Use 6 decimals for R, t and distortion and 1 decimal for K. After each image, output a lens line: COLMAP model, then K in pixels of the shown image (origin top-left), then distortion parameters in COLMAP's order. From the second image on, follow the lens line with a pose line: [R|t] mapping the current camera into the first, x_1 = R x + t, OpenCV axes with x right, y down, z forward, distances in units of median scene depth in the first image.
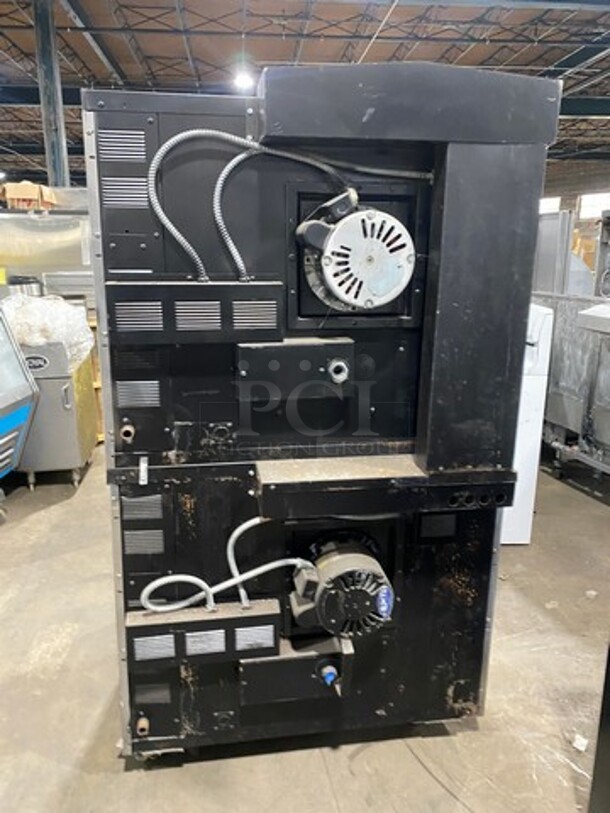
lens RADIAL K [[600.6, 0, 304.7], [0, 600.6, 405.0], [0, 0, 1]] dist [0.028066, -0.020409]
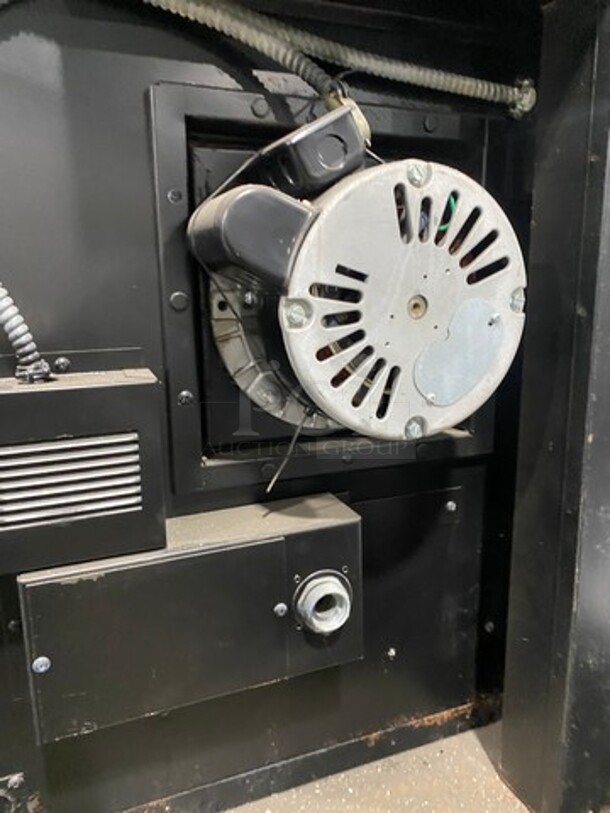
lens RADIAL K [[600.6, 0, 304.2], [0, 600.6, 382.8], [0, 0, 1]] dist [0.028066, -0.020409]
pose [[0.974202, -0.053610, 0.219220, -0.031150], [0.069952, 0.995266, -0.067474, -0.178327], [-0.214565, 0.081068, 0.973340, 0.683017]]
